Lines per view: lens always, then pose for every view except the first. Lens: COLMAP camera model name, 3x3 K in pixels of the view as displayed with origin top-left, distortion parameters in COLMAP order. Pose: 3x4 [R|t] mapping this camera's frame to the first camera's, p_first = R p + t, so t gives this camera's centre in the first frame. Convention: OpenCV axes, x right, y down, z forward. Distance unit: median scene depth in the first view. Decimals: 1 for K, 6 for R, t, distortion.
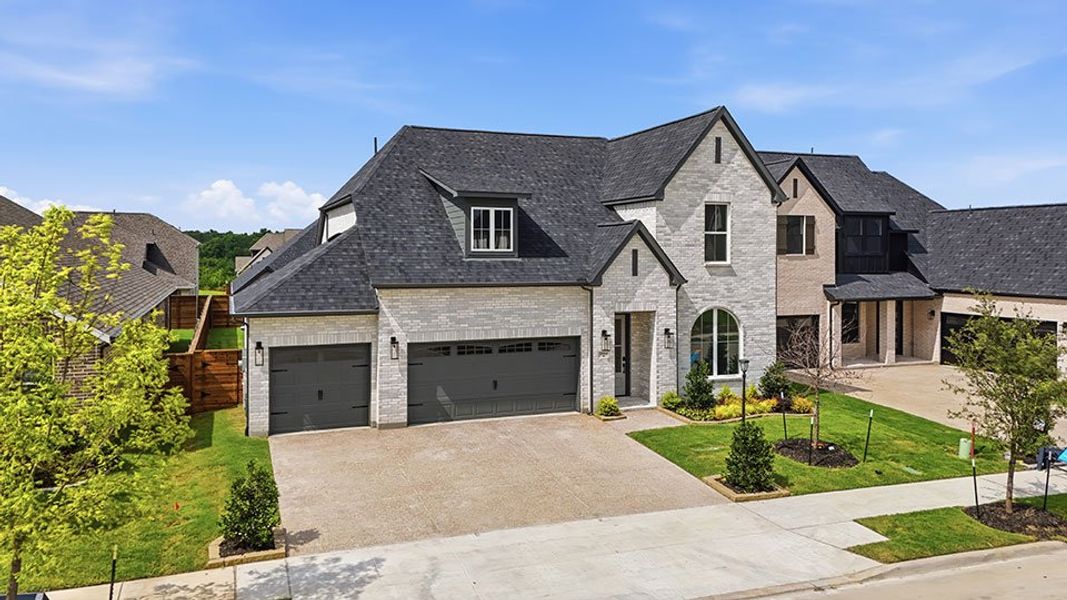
lens RADIAL K [[802.9, 0, 533.1], [0, 802.9, 257.9], [0, 0, 1]] dist [0.033708, -0.007736]
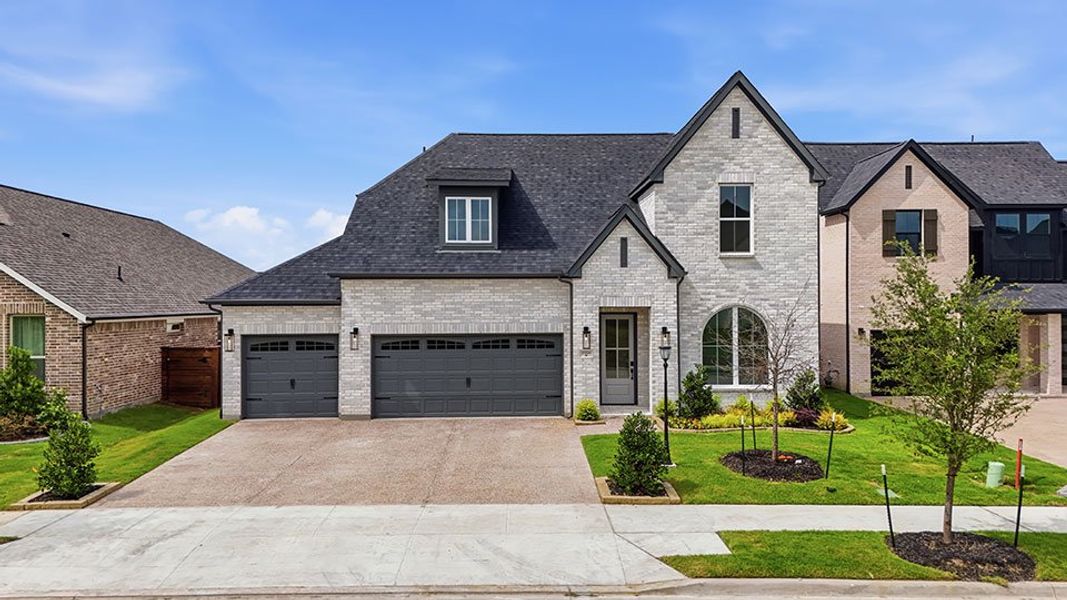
lens RADIAL K [[793.2, 0, 533.5], [0, 793.2, 300.0], [0, 0, 1]] dist [0.042576, 0.000541]
pose [[0.943810, -0.007045, -0.330413, 0.330179], [0.002433, 0.999894, -0.014370, 0.072881], [0.330479, 0.012759, 0.943727, 0.134870]]
